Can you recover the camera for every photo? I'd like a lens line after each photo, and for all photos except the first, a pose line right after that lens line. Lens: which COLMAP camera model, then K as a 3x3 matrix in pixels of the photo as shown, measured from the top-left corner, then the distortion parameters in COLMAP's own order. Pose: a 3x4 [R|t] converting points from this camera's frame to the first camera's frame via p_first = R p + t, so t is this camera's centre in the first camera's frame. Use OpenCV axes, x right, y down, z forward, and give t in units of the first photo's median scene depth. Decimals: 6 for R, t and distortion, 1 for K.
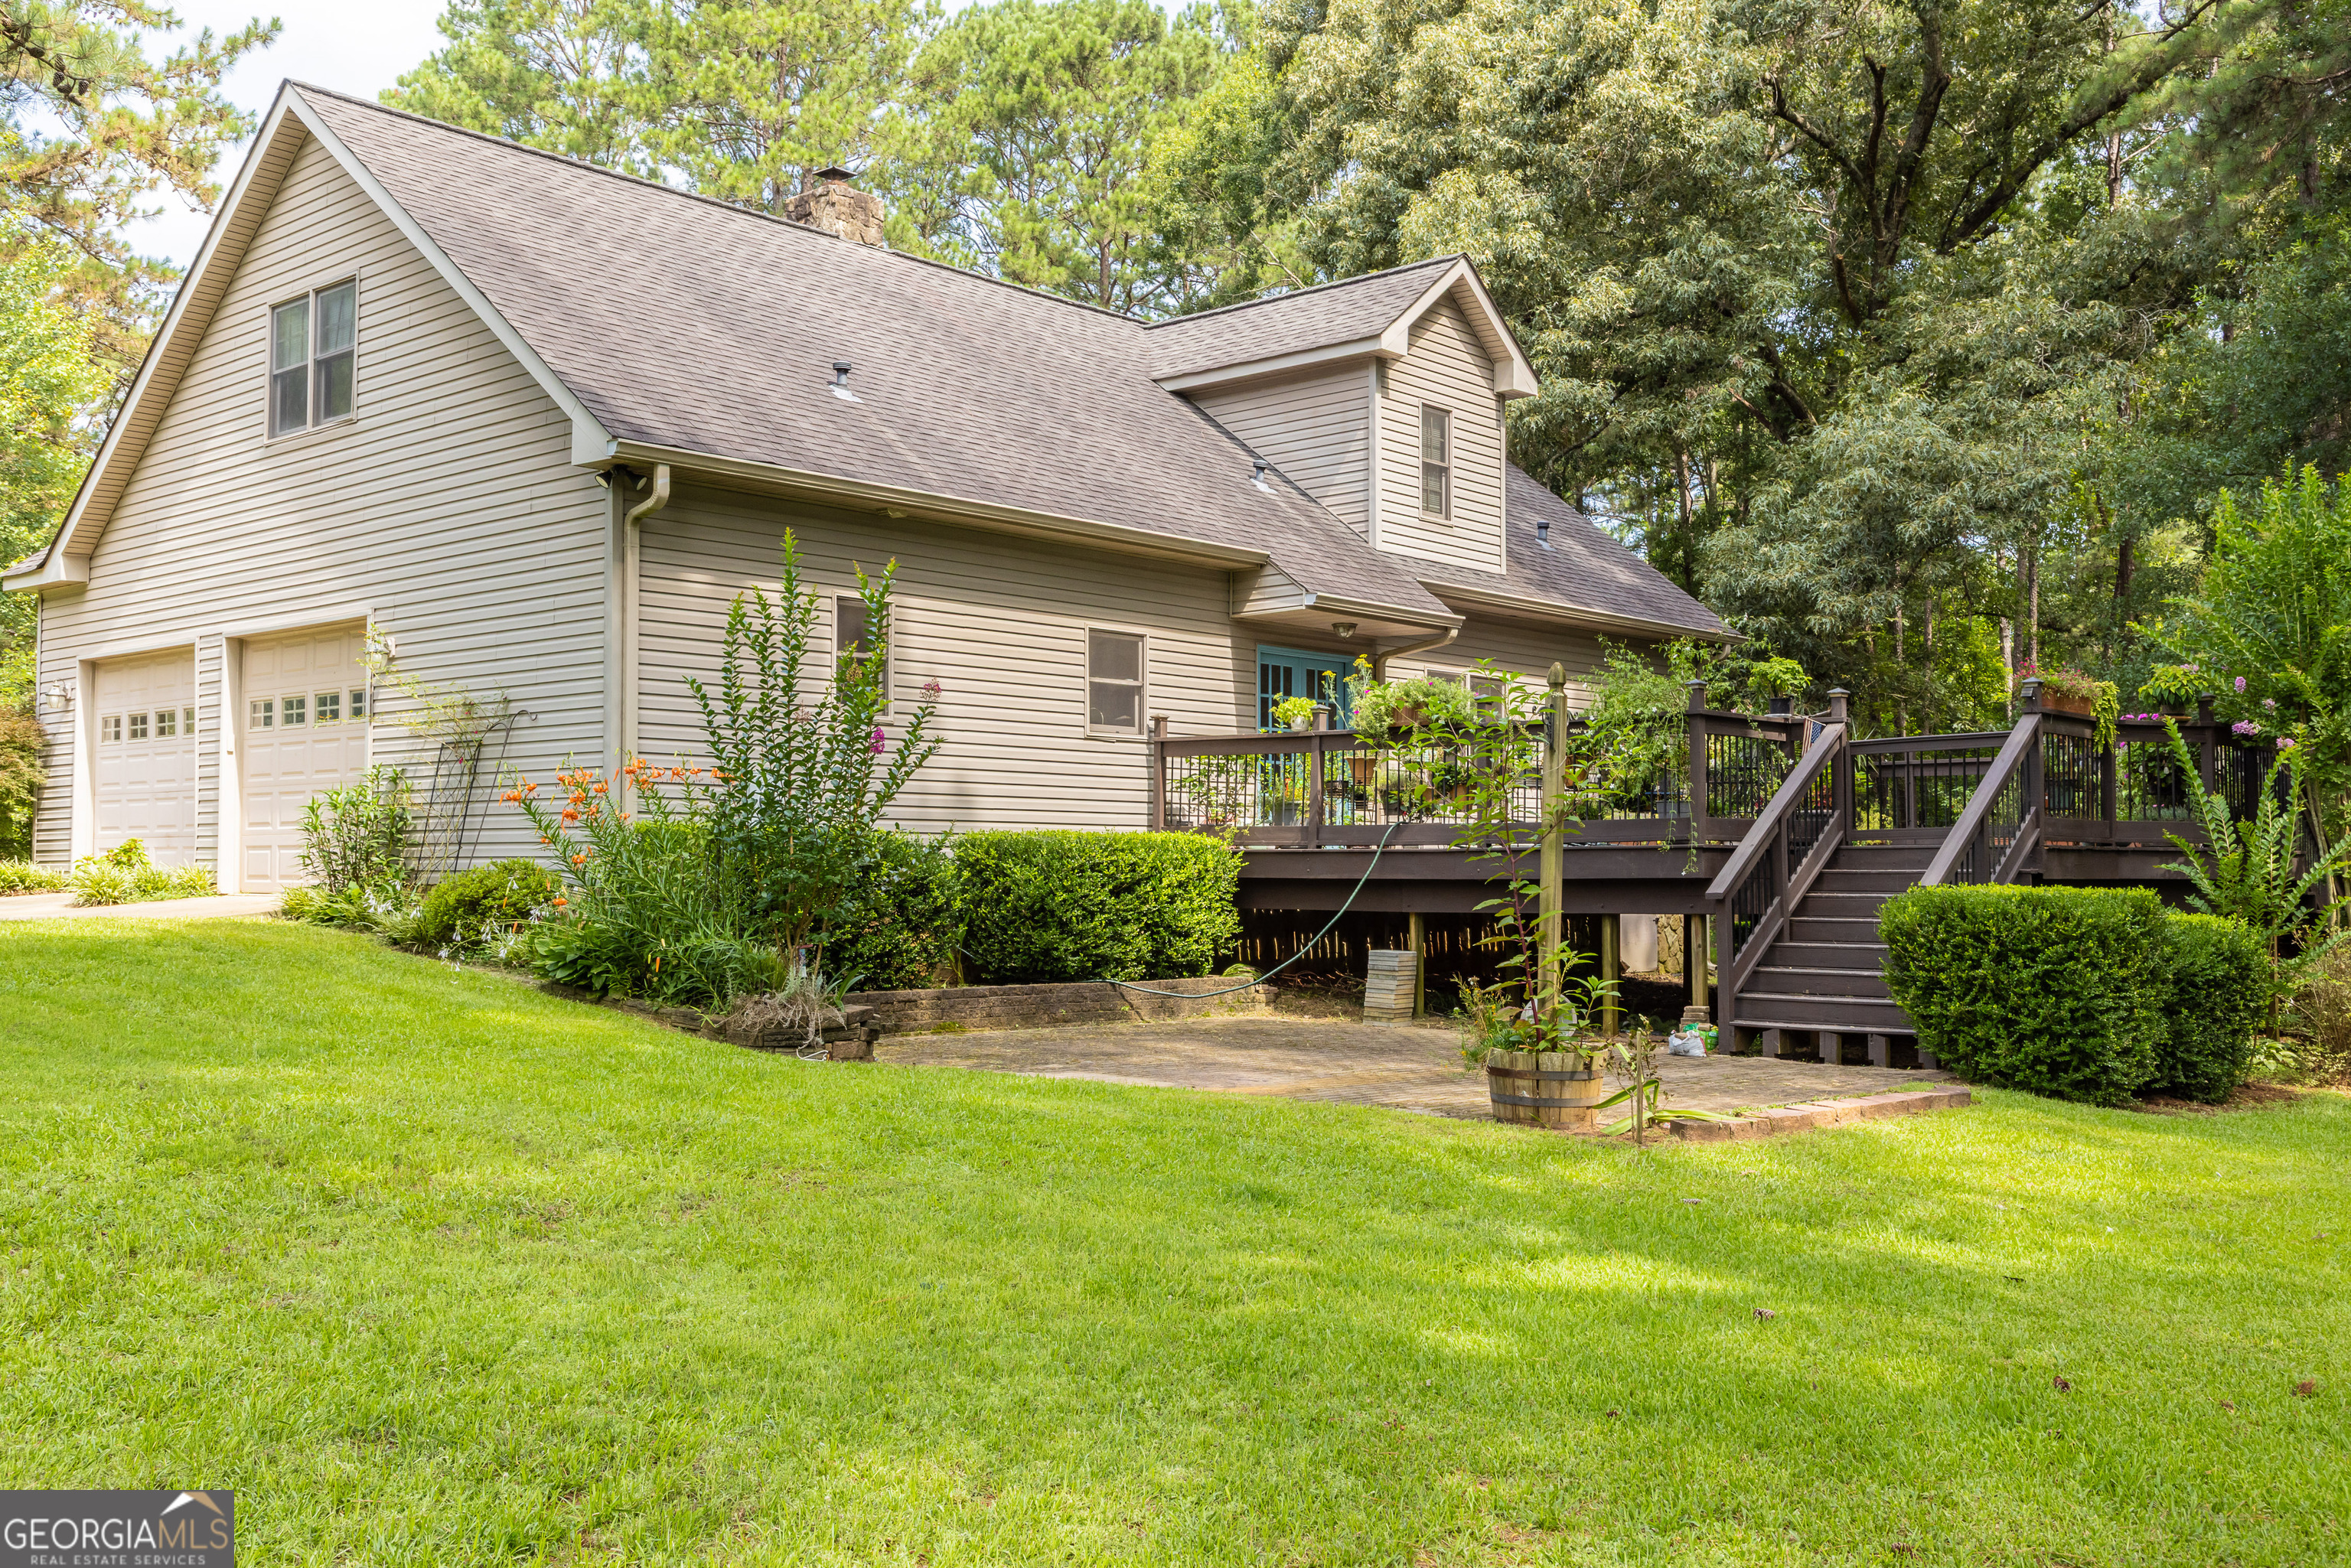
lens RADIAL K [[2348.2, 0, 1175.5], [0, 2348.2, 784.0], [0, 0, 1]] dist [0.010546, -0.195569]
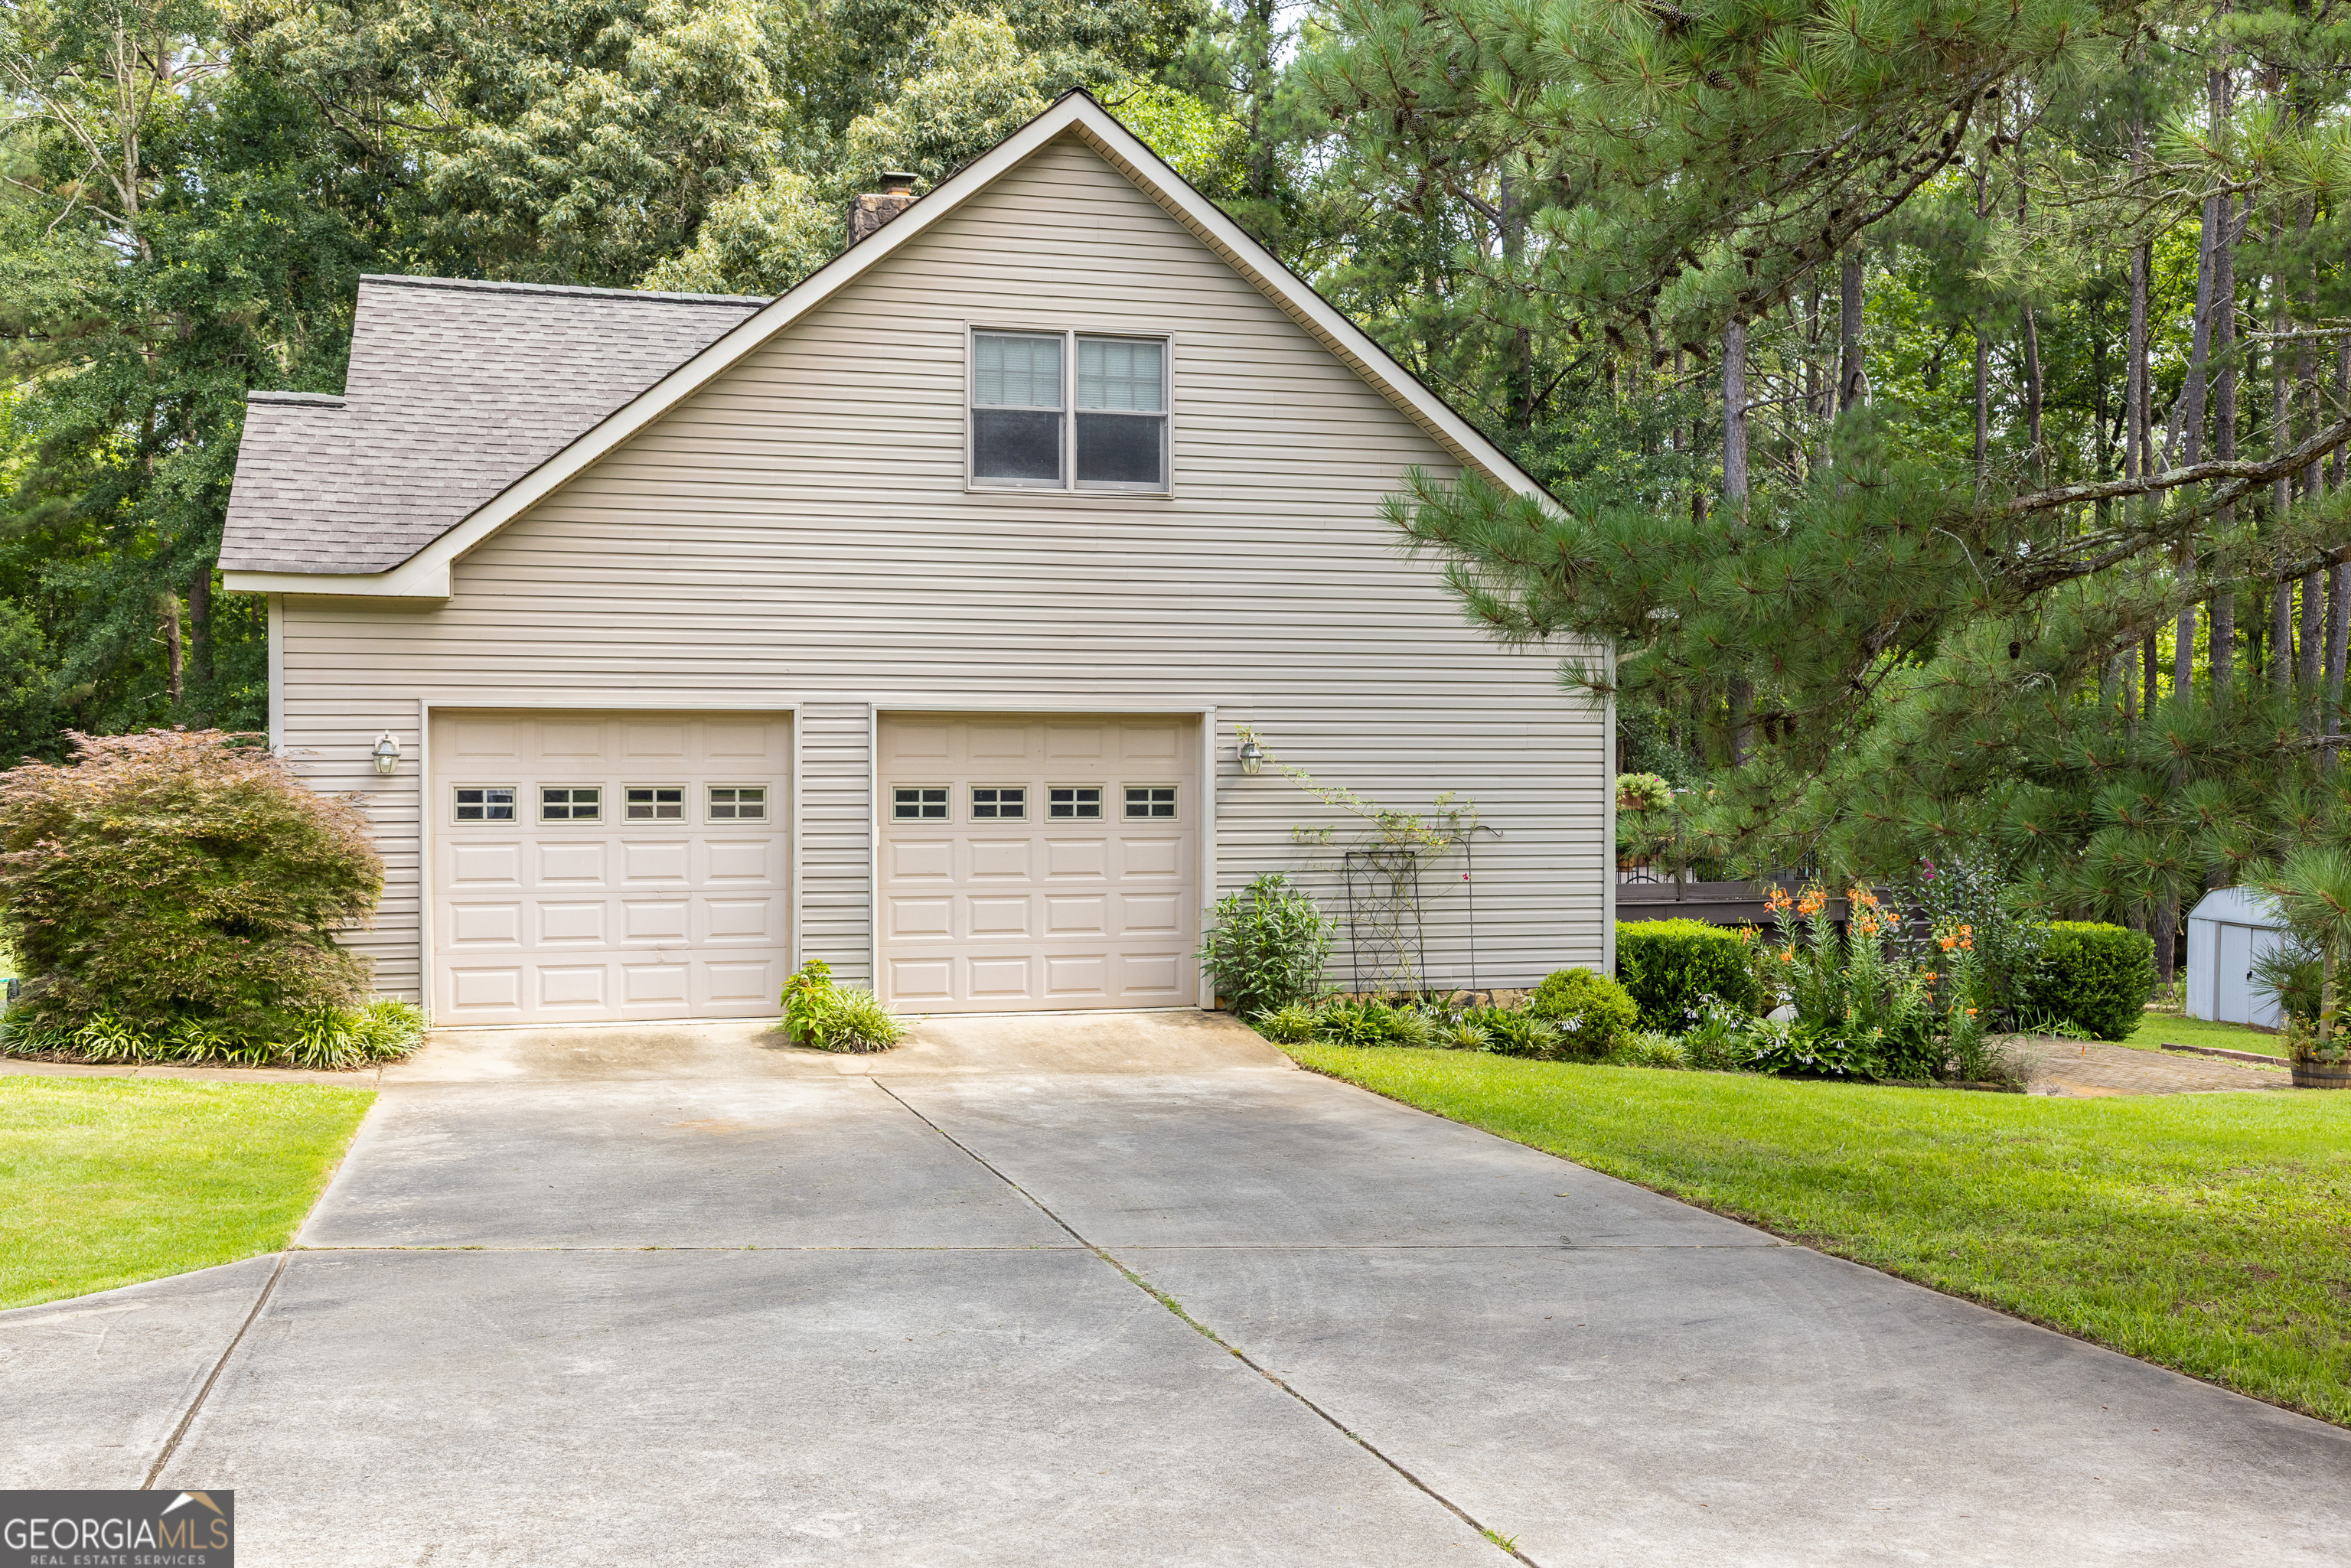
lens RADIAL K [[2348.2, 0, 1175.5], [0, 2348.2, 784.0], [0, 0, 1]] dist [0.010546, -0.195569]
pose [[0.520087, -0.008546, 0.854071, -1.205926], [-0.036211, 0.998830, 0.032046, -0.075931], [-0.853346, -0.047593, 0.519169, 0.541464]]
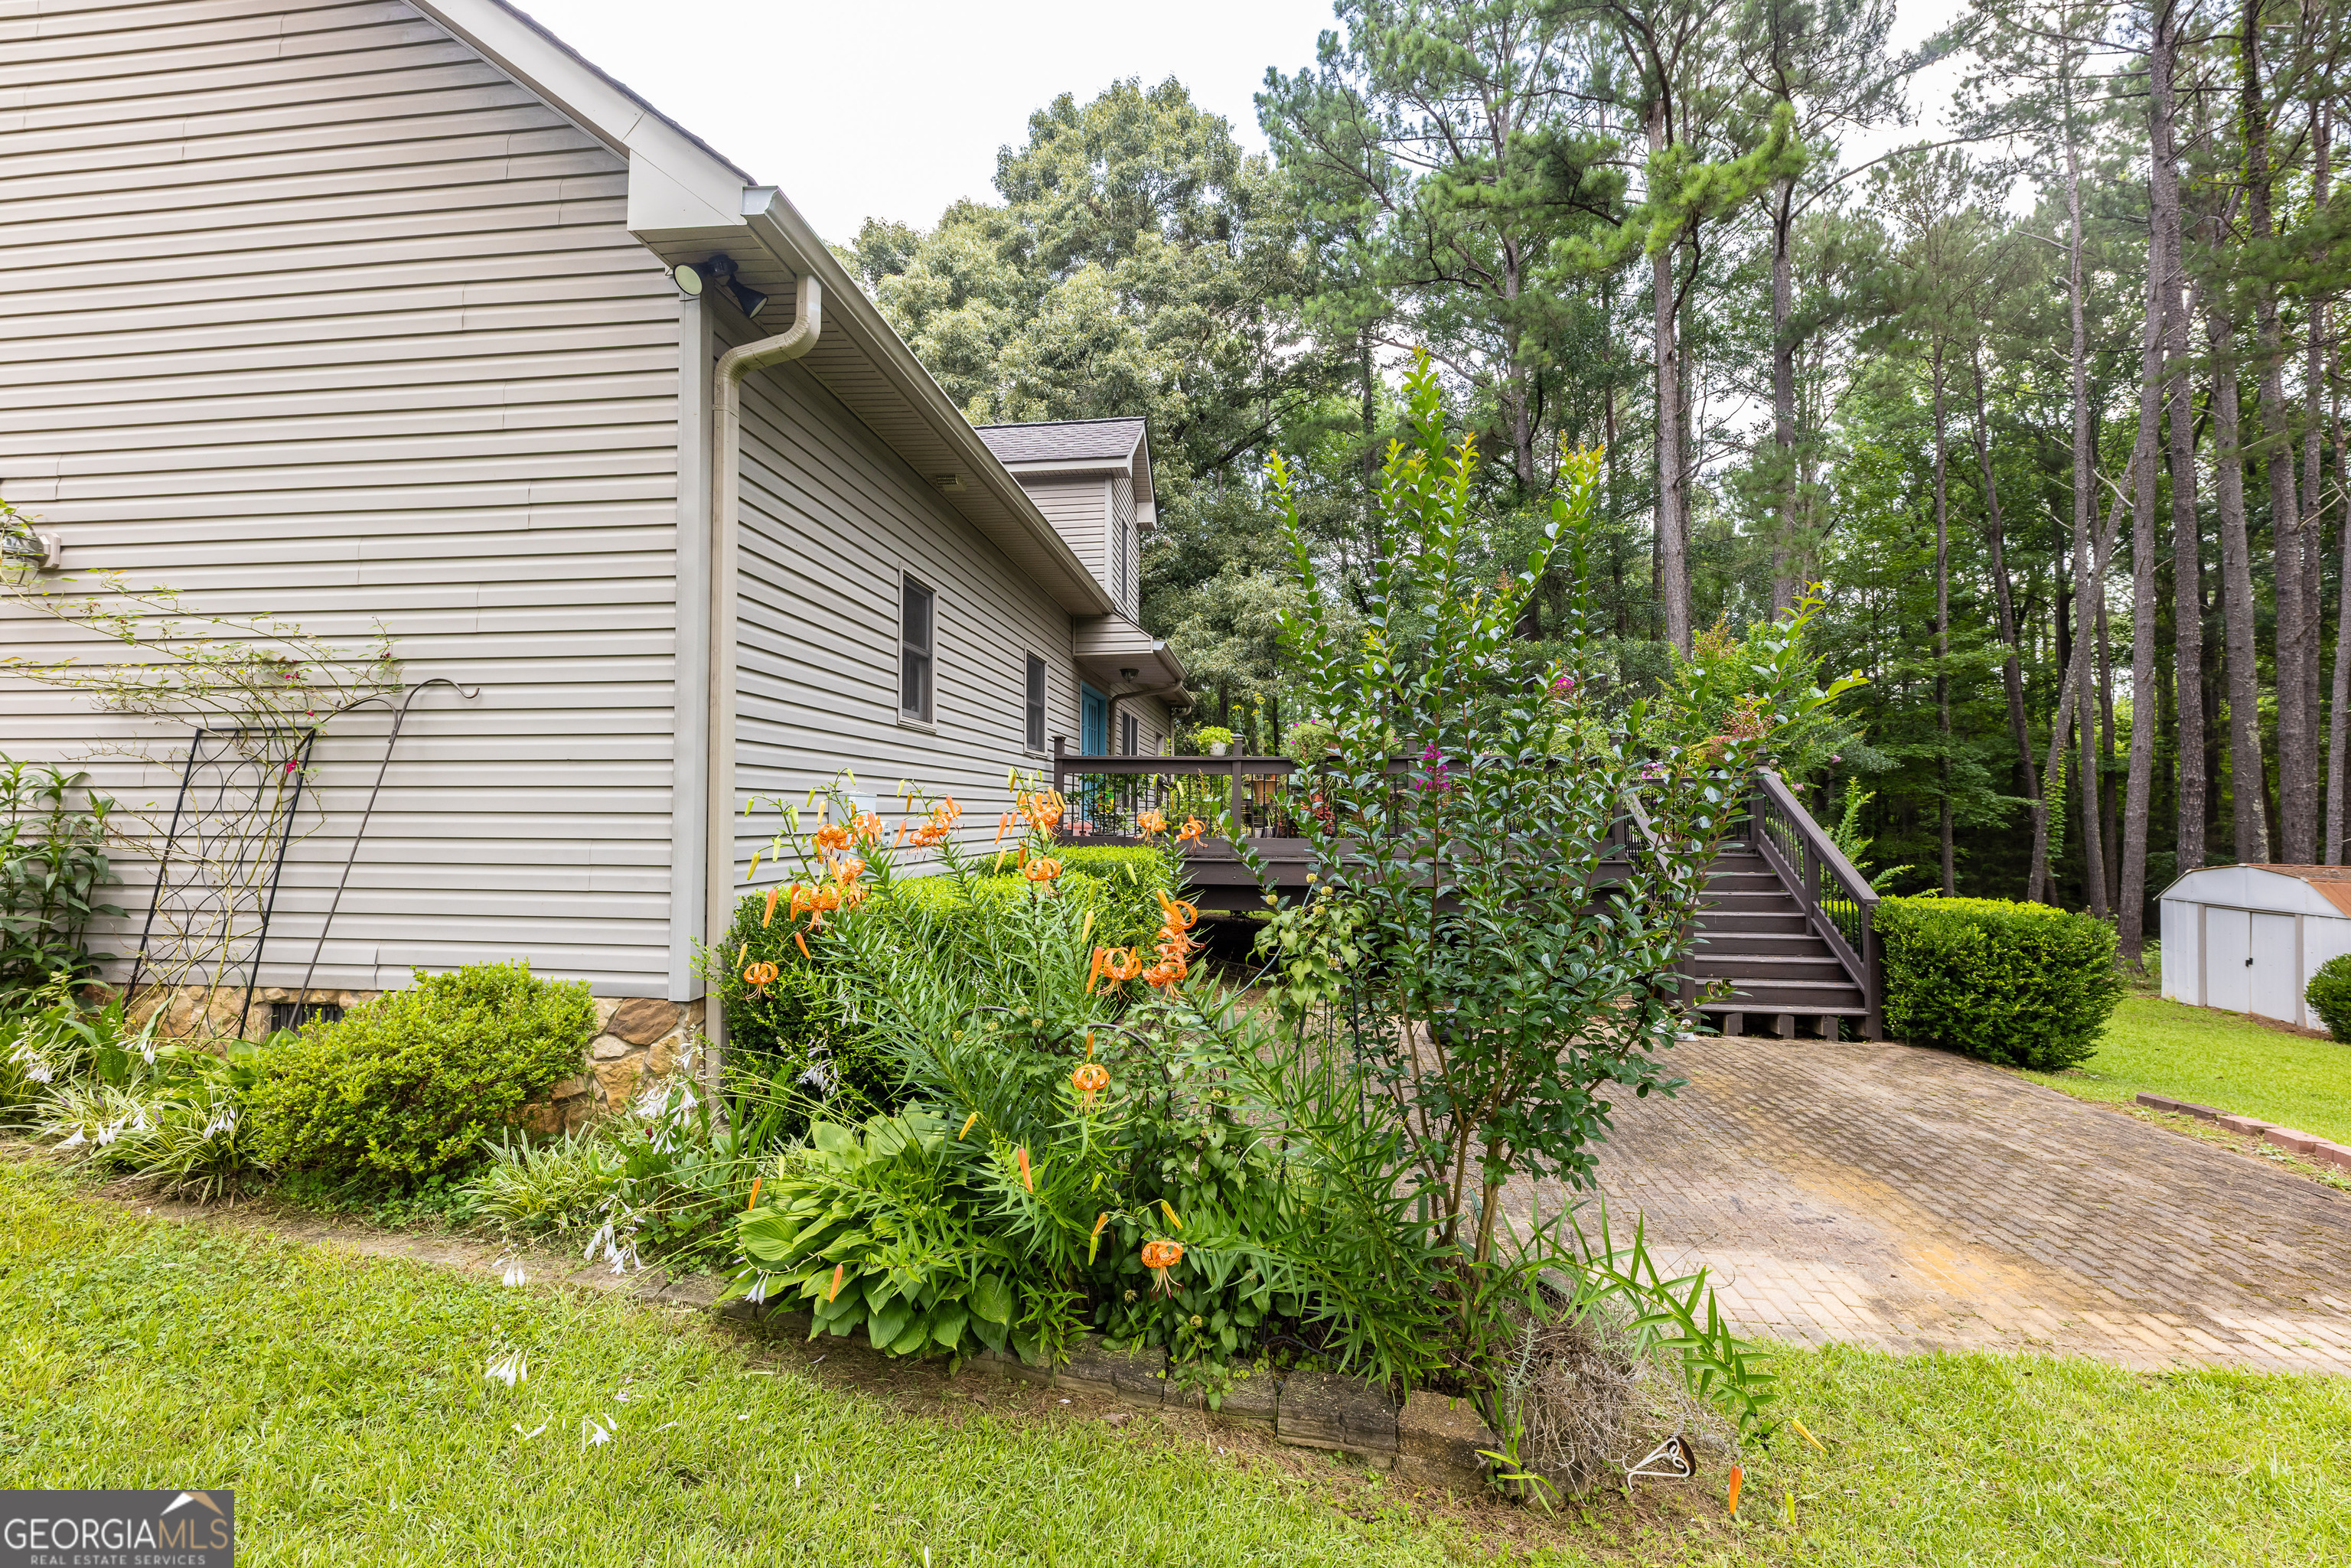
lens RADIAL K [[956.3, 0, 1175.5], [0, 956.3, 784.0], [0, 0, 1]] dist [-0.009954, -0.000012]
pose [[0.802916, 0.018980, 0.595790, -0.259814], [-0.026294, 0.999648, 0.003588, -0.011209], [-0.595512, -0.018547, 0.803132, 0.681175]]
